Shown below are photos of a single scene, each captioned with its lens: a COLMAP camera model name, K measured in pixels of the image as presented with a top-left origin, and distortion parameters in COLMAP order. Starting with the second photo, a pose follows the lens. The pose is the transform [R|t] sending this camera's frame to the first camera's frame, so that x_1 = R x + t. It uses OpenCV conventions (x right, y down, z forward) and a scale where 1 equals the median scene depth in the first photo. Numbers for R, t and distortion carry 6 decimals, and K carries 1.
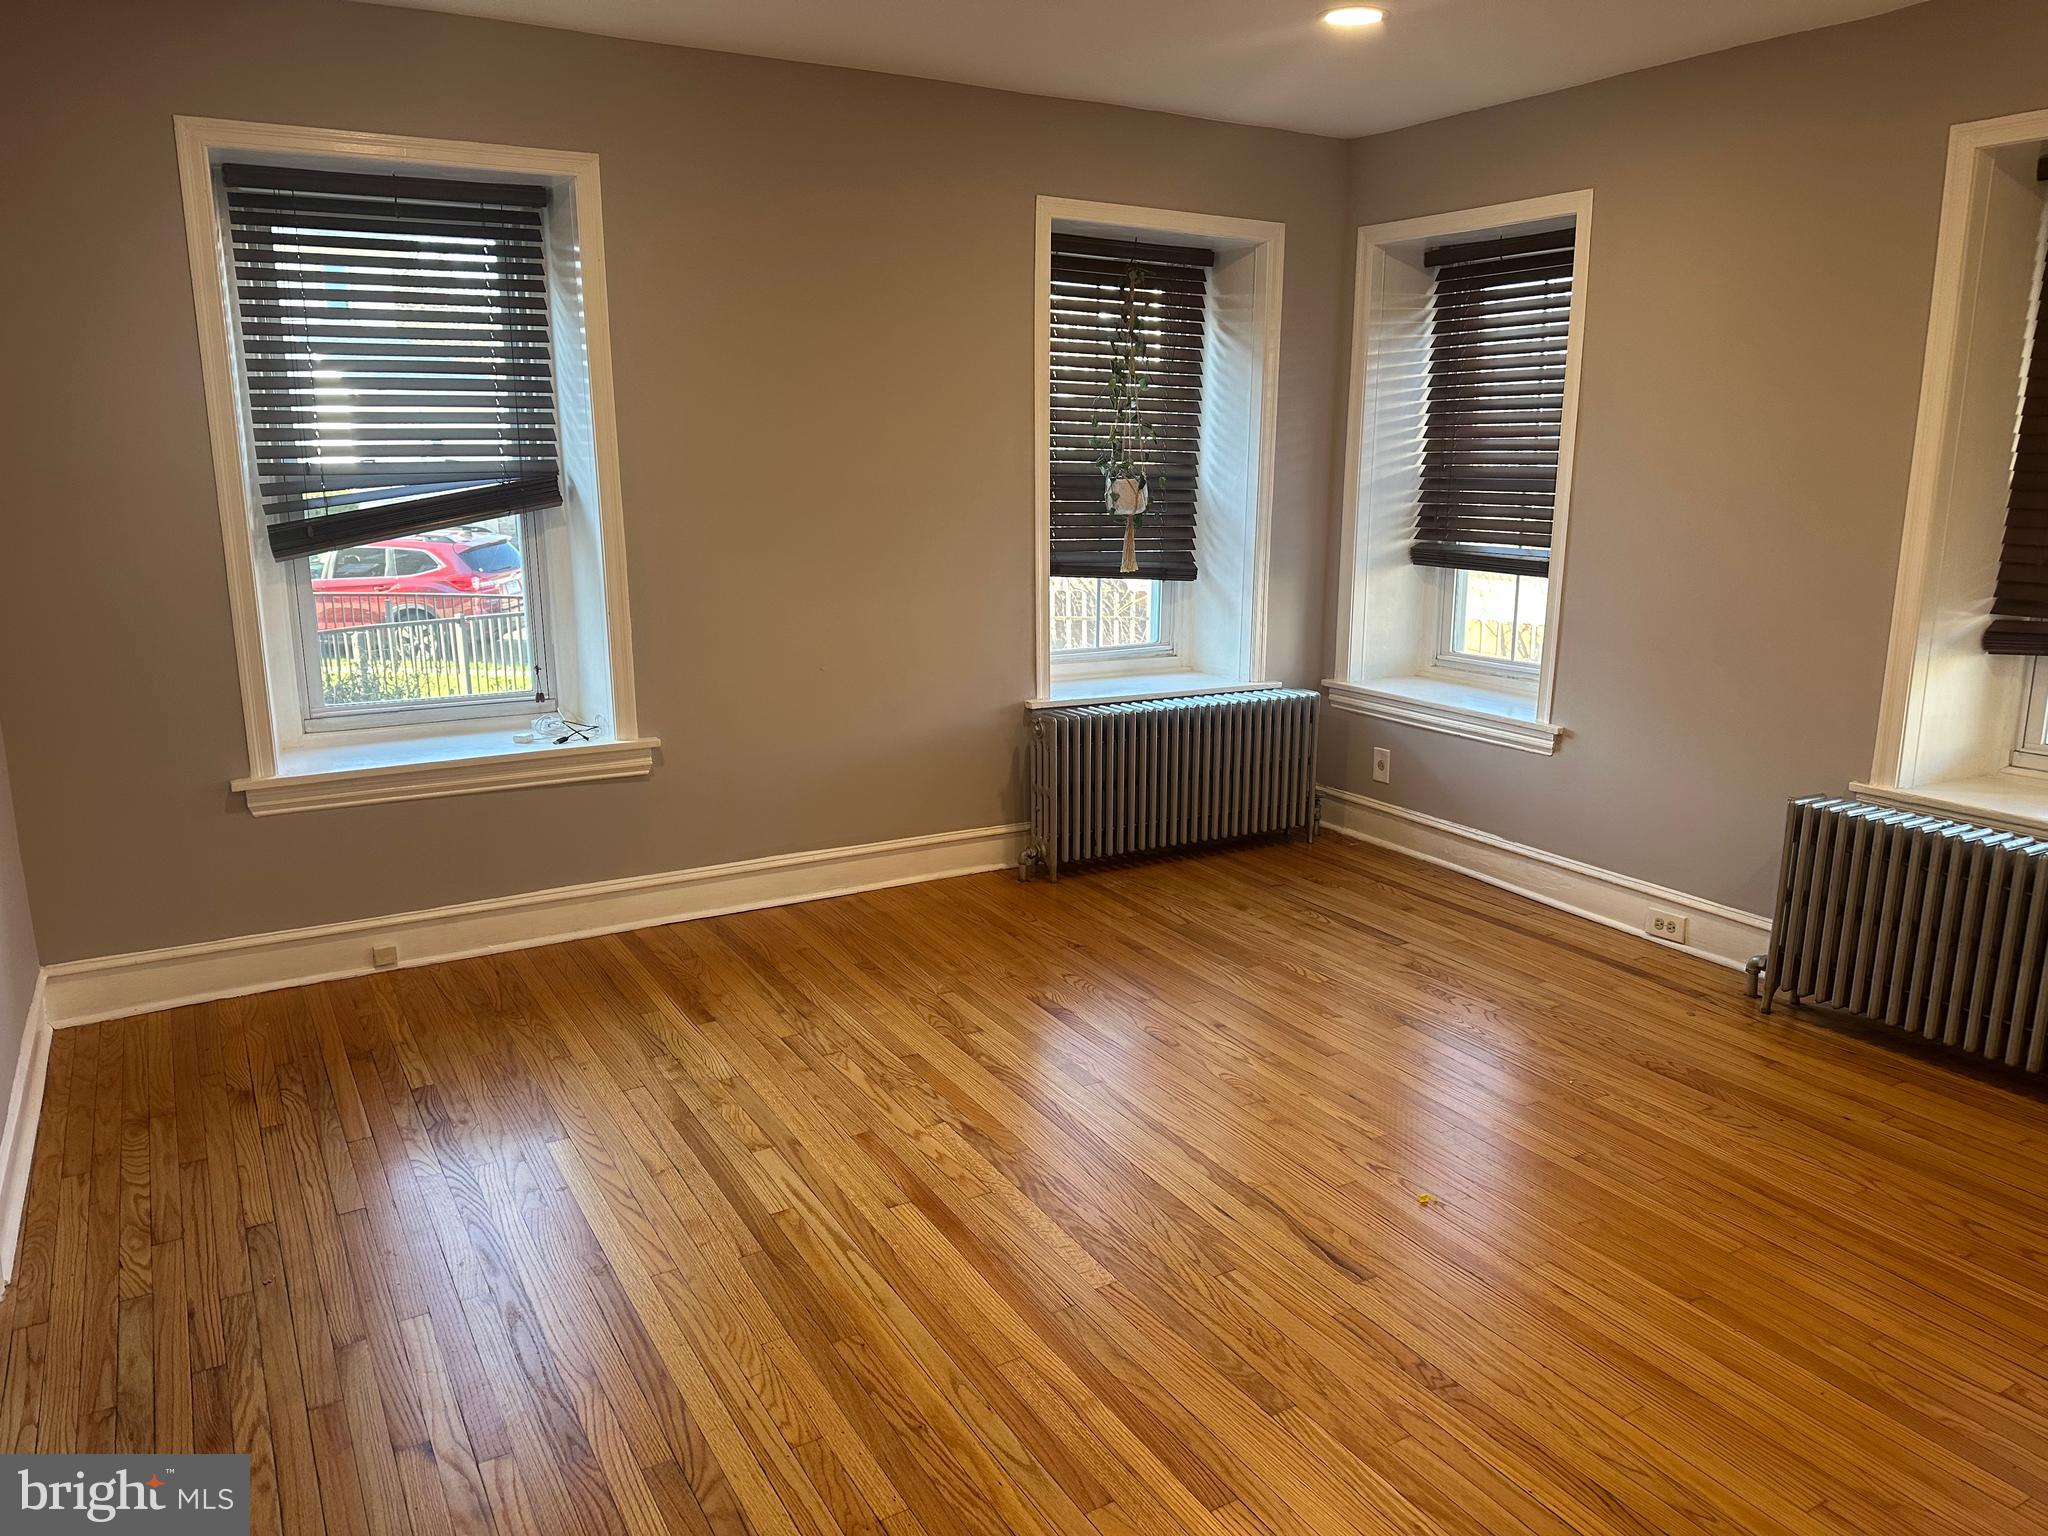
lens RADIAL K [[1420.4, 0, 1033.7], [0, 1420.4, 778.5], [0, 0, 1]] dist [0.045884, -0.055963]
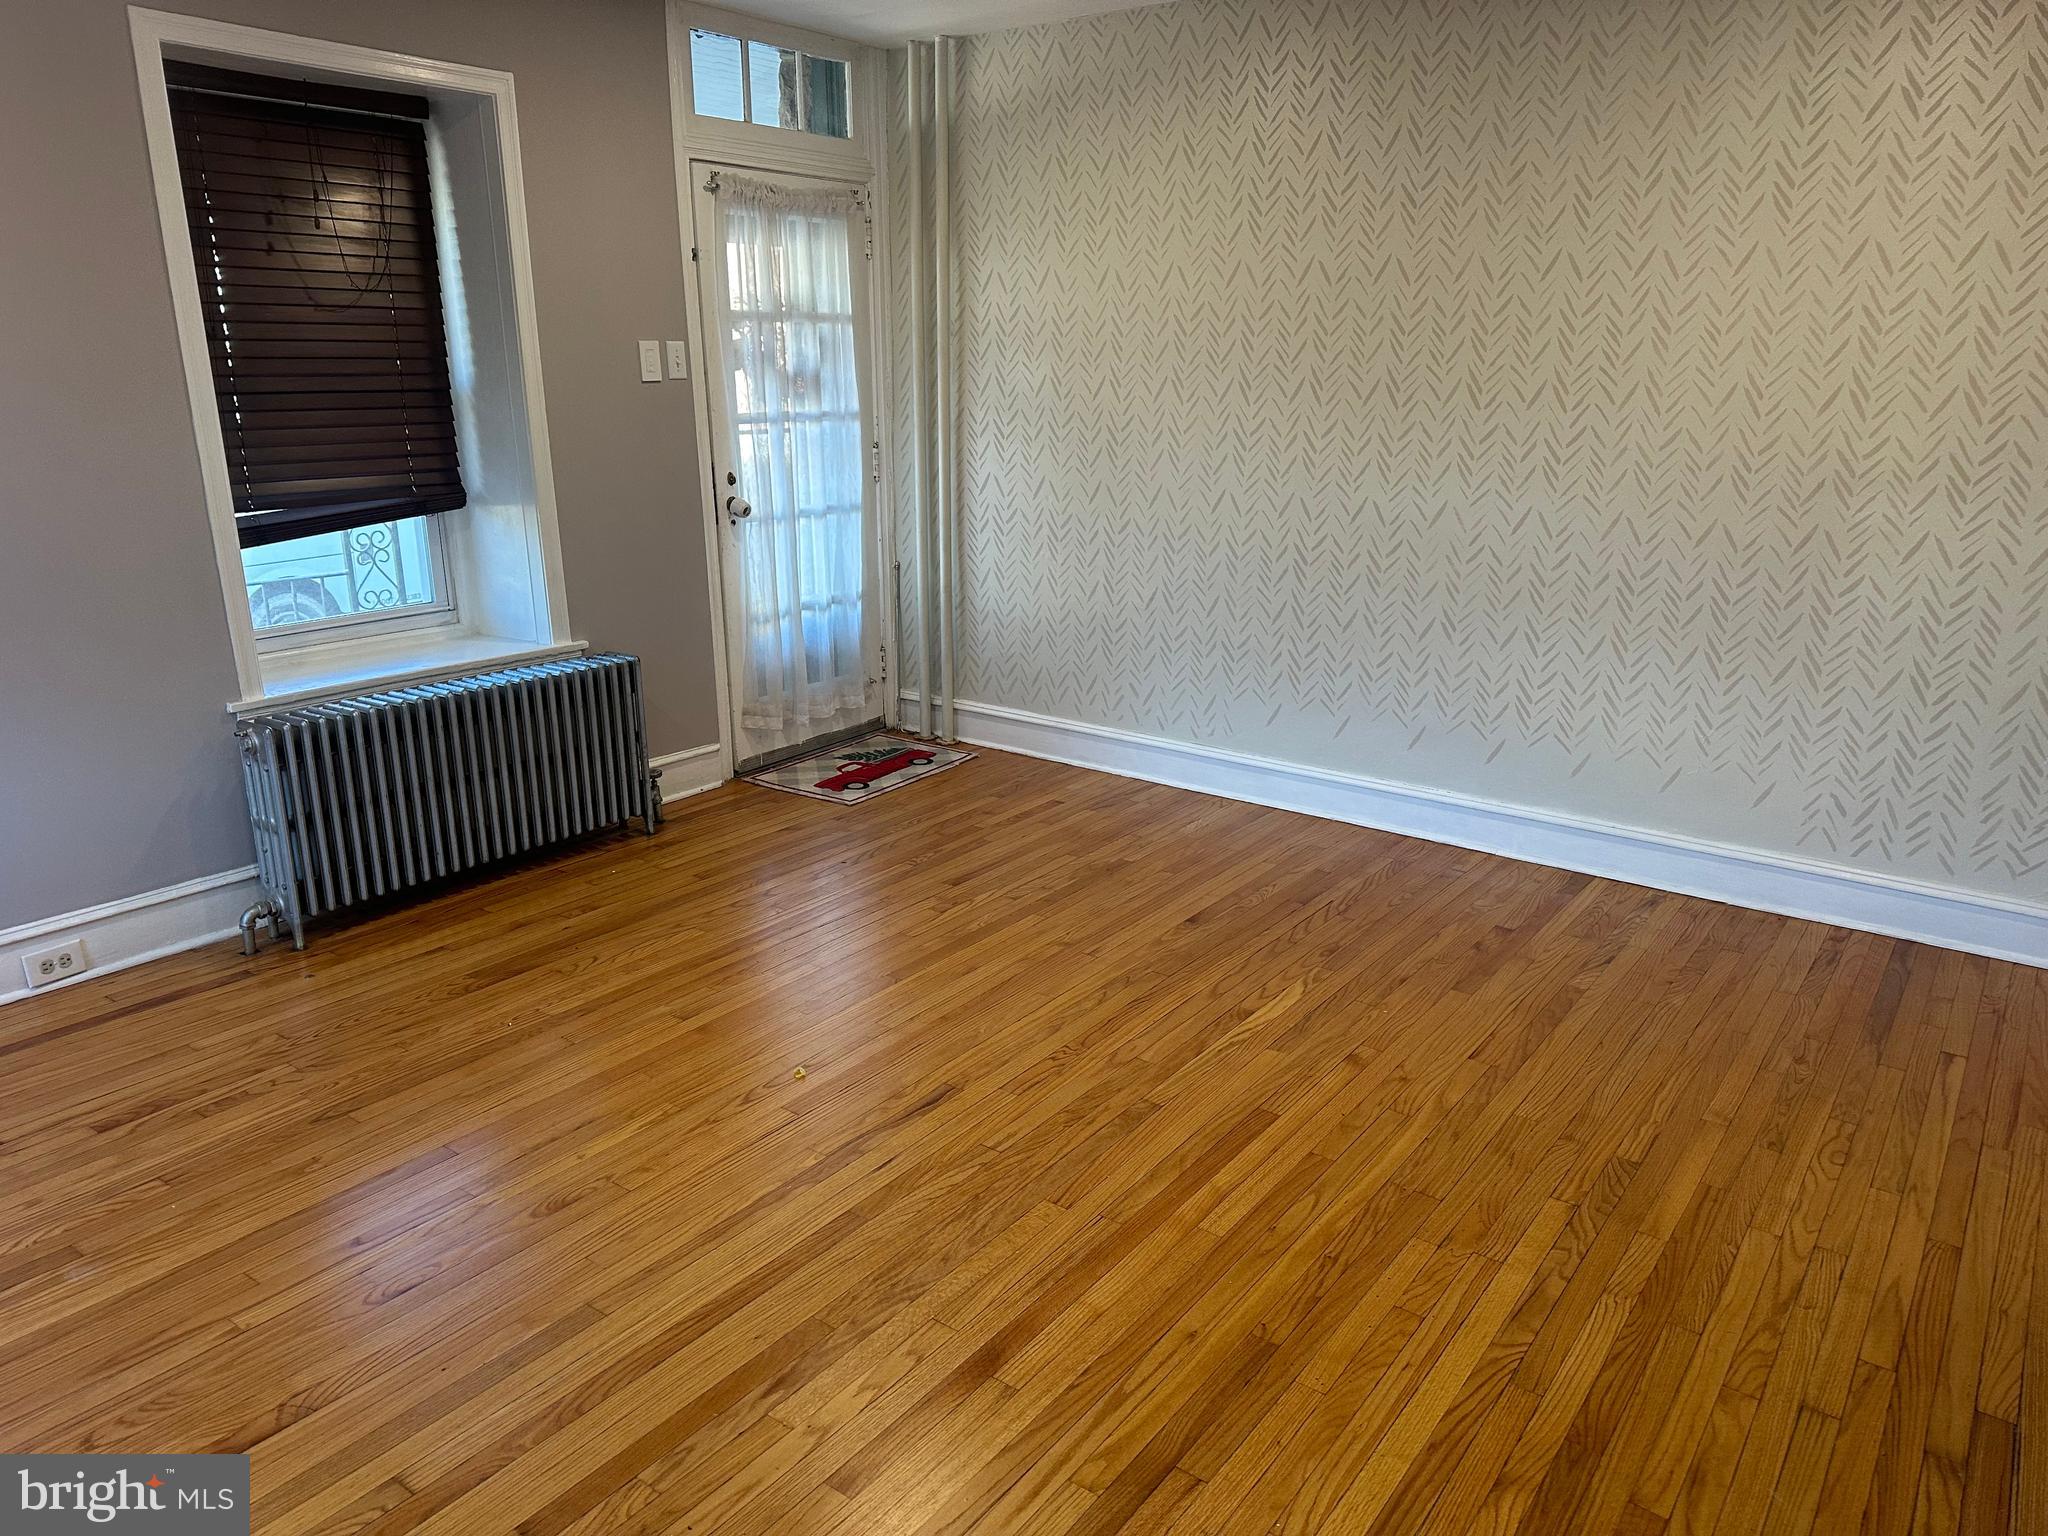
lens RADIAL K [[1420.4, 0, 1003.7], [0, 1420.4, 776.5], [0, 0, 1]] dist [0.045884, -0.055963]
pose [[-0.382697, -0.261767, 0.886014, -0.709623], [0.206975, 0.910352, 0.358357, -0.273116], [-0.900391, 0.320525, -0.294210, 1.175297]]
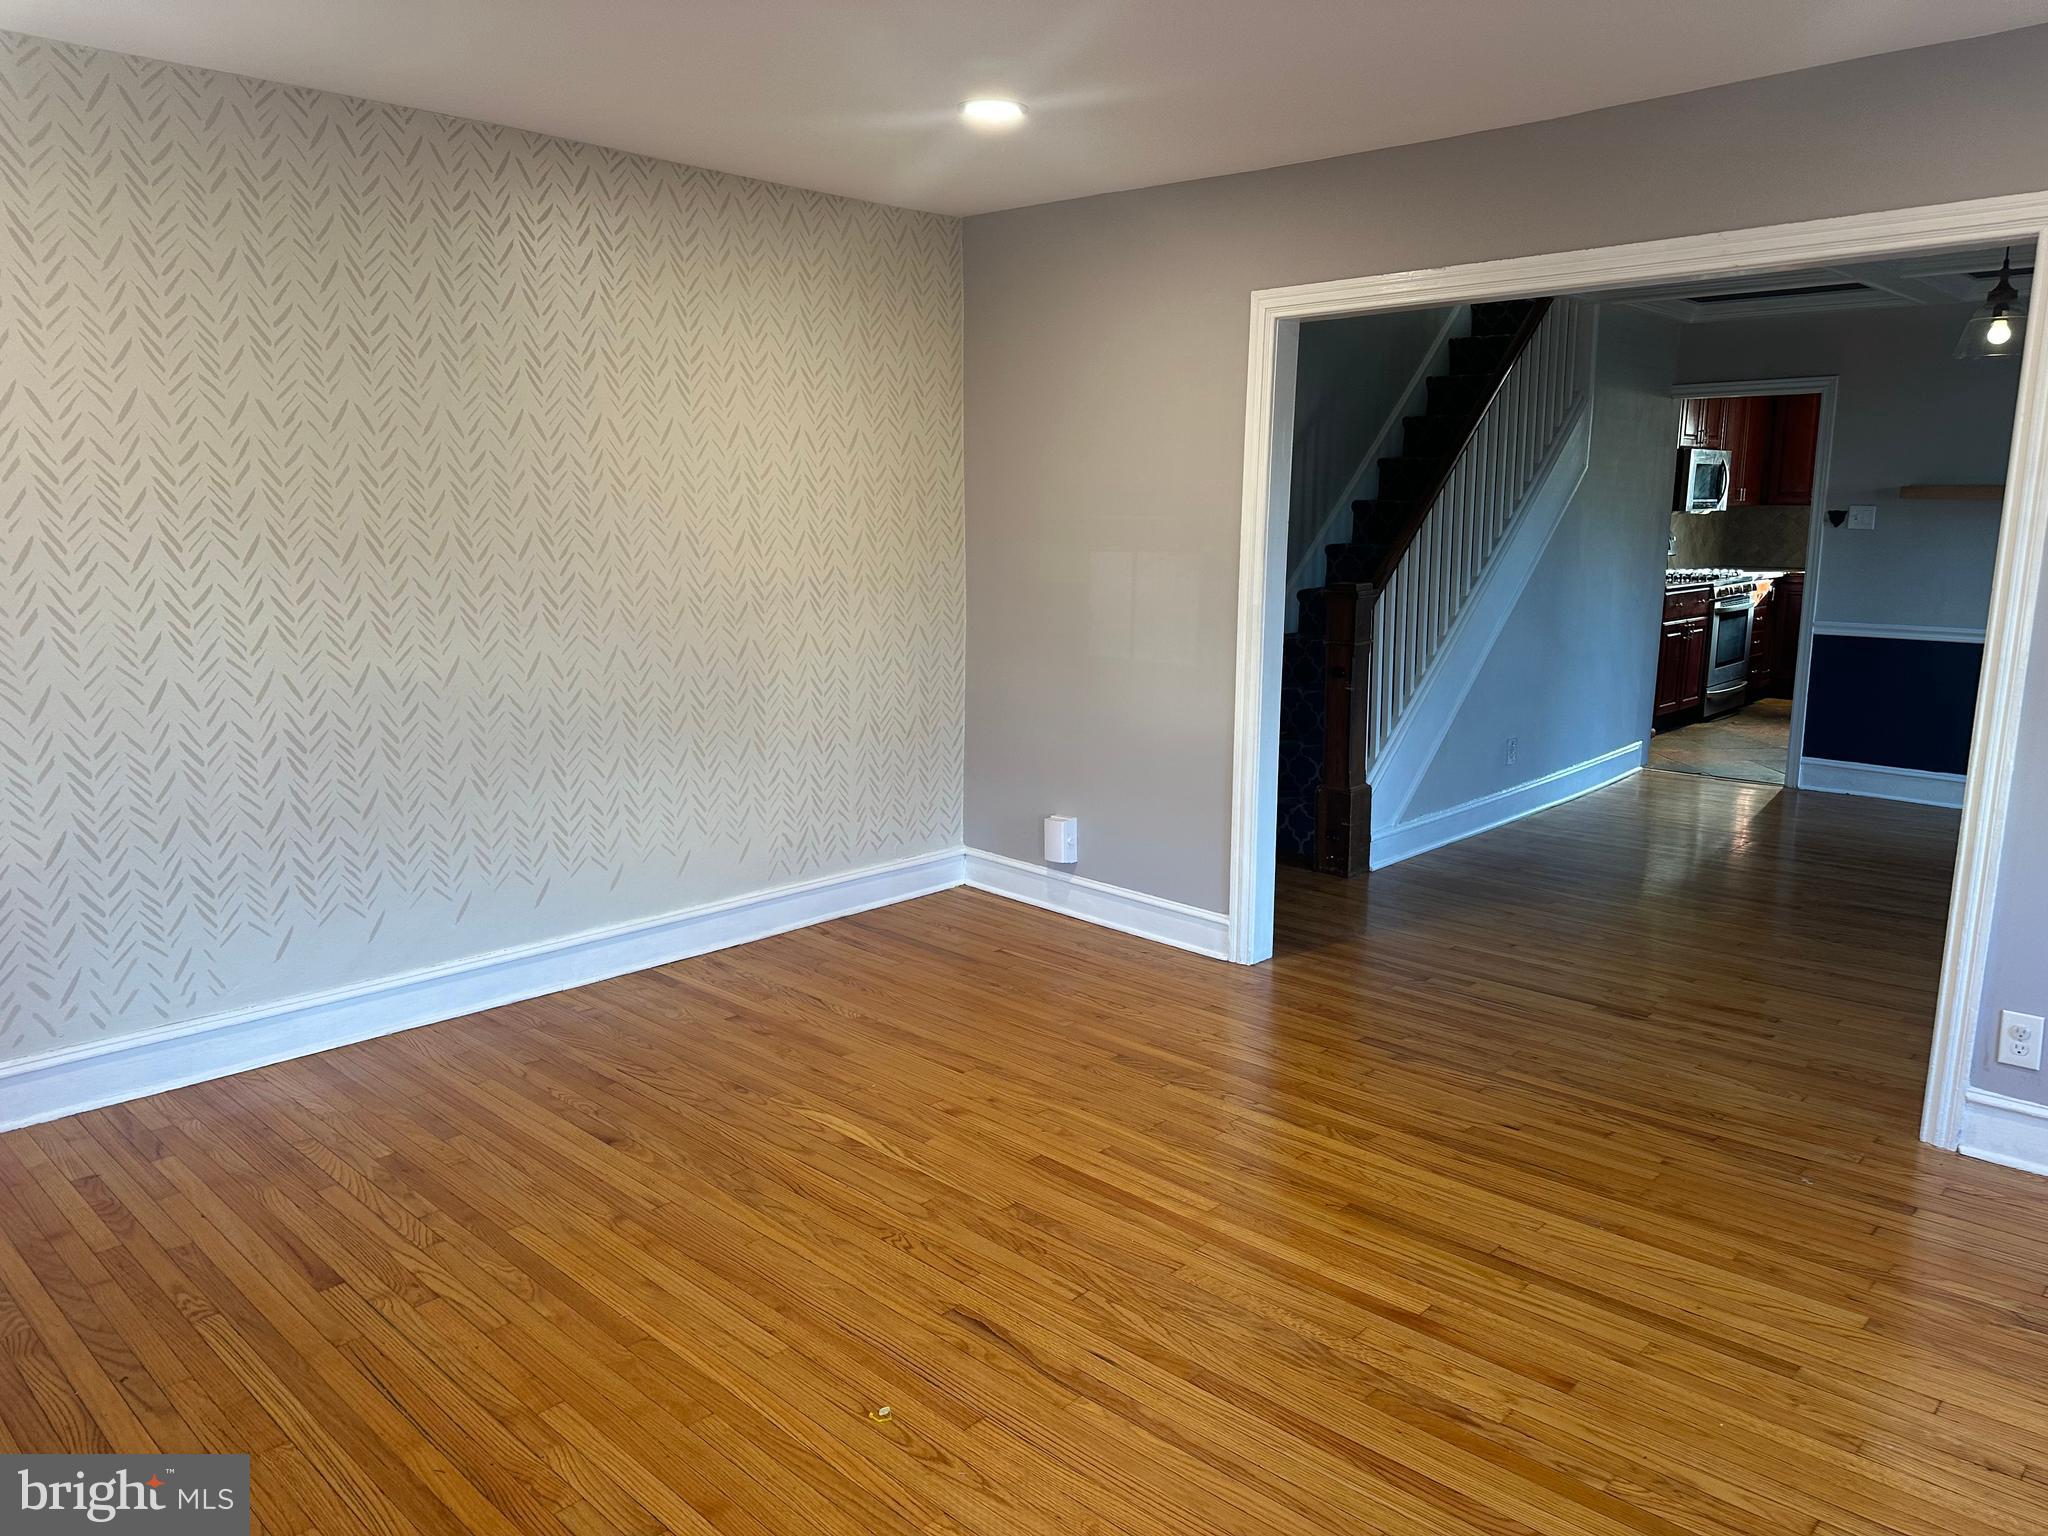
lens RADIAL K [[1420.4, 0, 1035.9], [0, 1420.4, 751.9], [0, 0, 1]] dist [0.045884, -0.055963]
pose [[-0.959197, 0.041387, -0.279694, 0.432049], [-0.072800, 0.919724, 0.385757, -0.419091], [0.273206, 0.390378, -0.879183, 1.710888]]
